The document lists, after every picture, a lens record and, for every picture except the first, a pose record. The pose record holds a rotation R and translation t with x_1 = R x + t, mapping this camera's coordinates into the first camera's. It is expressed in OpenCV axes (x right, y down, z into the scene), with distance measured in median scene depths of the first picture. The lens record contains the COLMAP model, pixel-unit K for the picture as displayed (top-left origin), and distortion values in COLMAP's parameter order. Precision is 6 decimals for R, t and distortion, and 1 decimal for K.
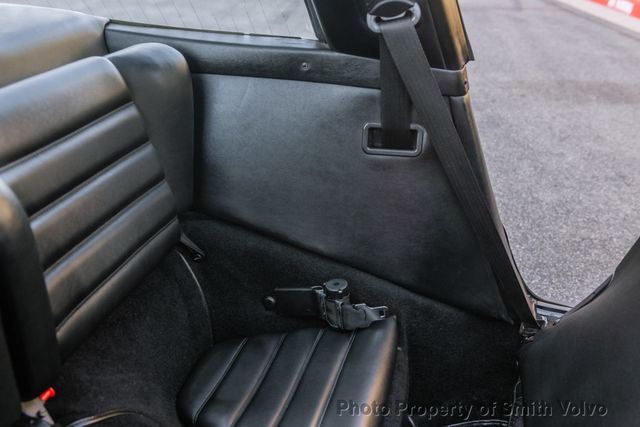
lens RADIAL K [[614.0, 0, 320.0], [0, 614.0, 213.5], [0, 0, 1]] dist [-0.005228, -0.007177]
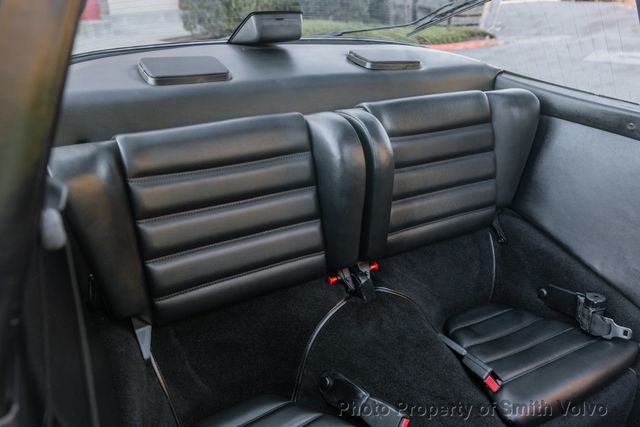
lens RADIAL K [[522.2, 0, 320.0], [0, 522.2, 213.5], [0, 0, 1]] dist [0.003536, -0.007560]
pose [[0.724974, 0.308898, -0.615625, 0.223741], [-0.334206, 0.939289, 0.077732, 0.060785], [0.602261, 0.149391, 0.784196, -0.205118]]
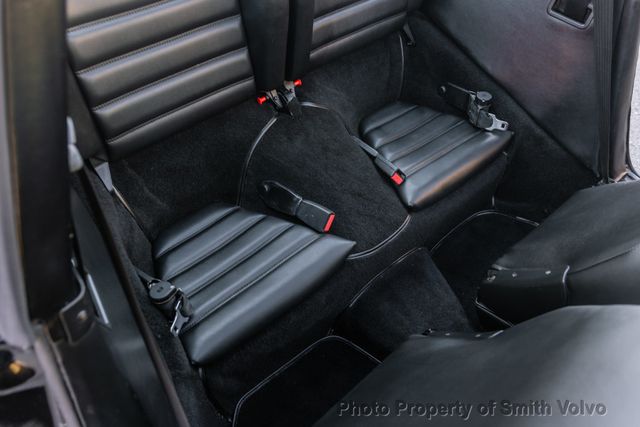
lens RADIAL K [[522.2, 0, 320.0], [0, 522.2, 213.5], [0, 0, 1]] dist [0.003536, -0.007560]
pose [[0.831896, 0.468398, -0.297577, 0.206731], [-0.319672, 0.842821, 0.432970, -0.064782], [0.453607, -0.265059, 0.850873, -0.333703]]
